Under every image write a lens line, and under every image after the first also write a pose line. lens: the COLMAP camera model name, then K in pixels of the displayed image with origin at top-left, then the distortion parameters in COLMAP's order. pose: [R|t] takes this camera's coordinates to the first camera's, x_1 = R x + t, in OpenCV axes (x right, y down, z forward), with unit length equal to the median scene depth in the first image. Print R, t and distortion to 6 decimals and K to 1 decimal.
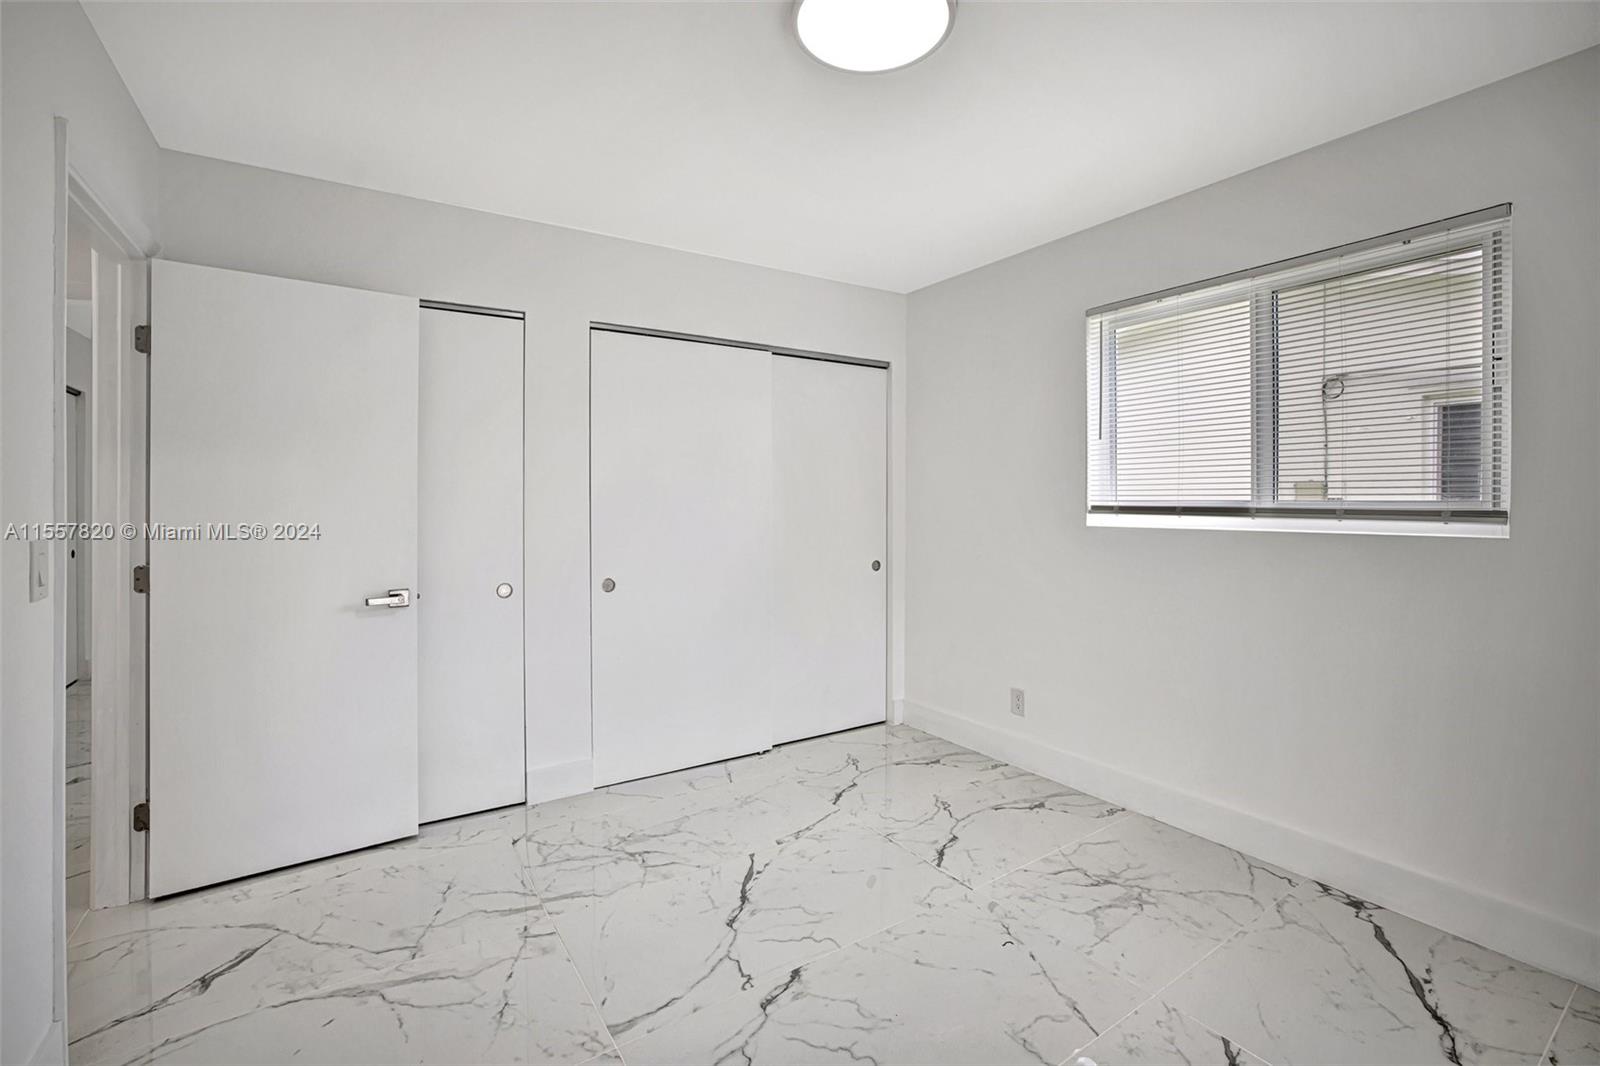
lens RADIAL K [[700.1, 0, 793.6], [0, 700.1, 512.2], [0, 0, 1]] dist [-0.043161, 0.016459]
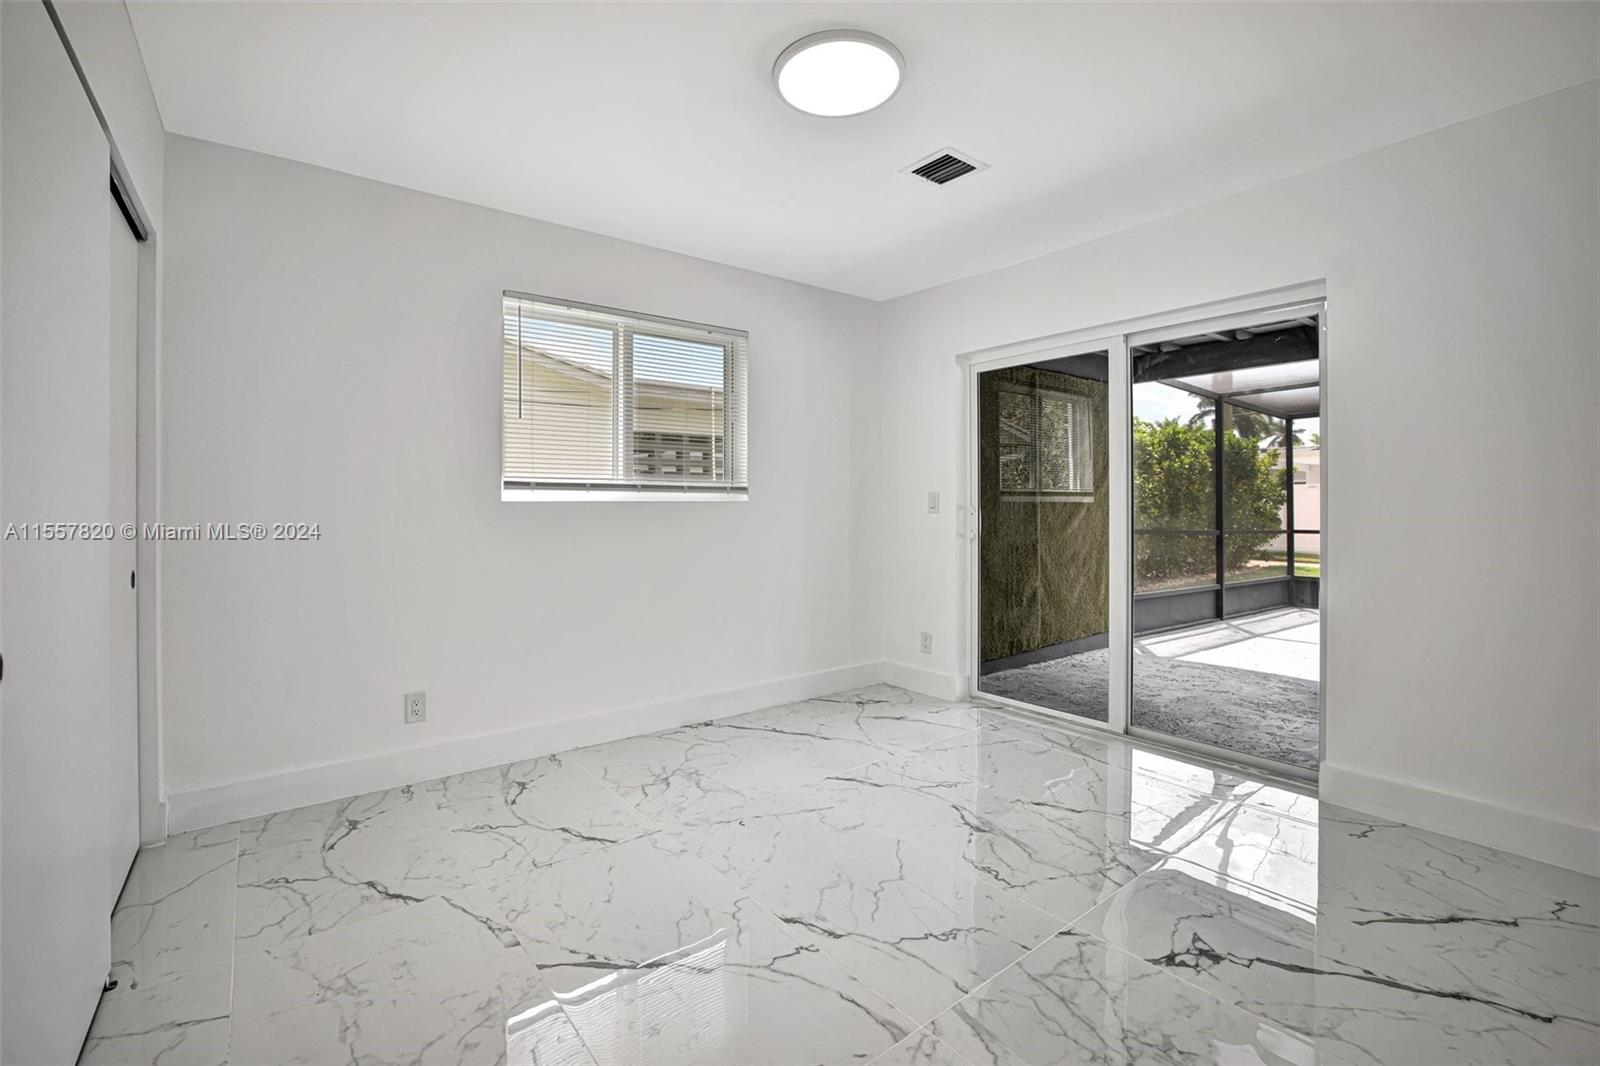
lens RADIAL K [[700.1, 0, 793.6], [0, 700.1, 512.2], [0, 0, 1]] dist [-0.043161, 0.016459]
pose [[-0.080480, -0.010160, 0.996704, -0.759992], [0.017438, 0.999781, 0.011599, 0.038609], [-0.996604, 0.018314, -0.080285, 0.799015]]
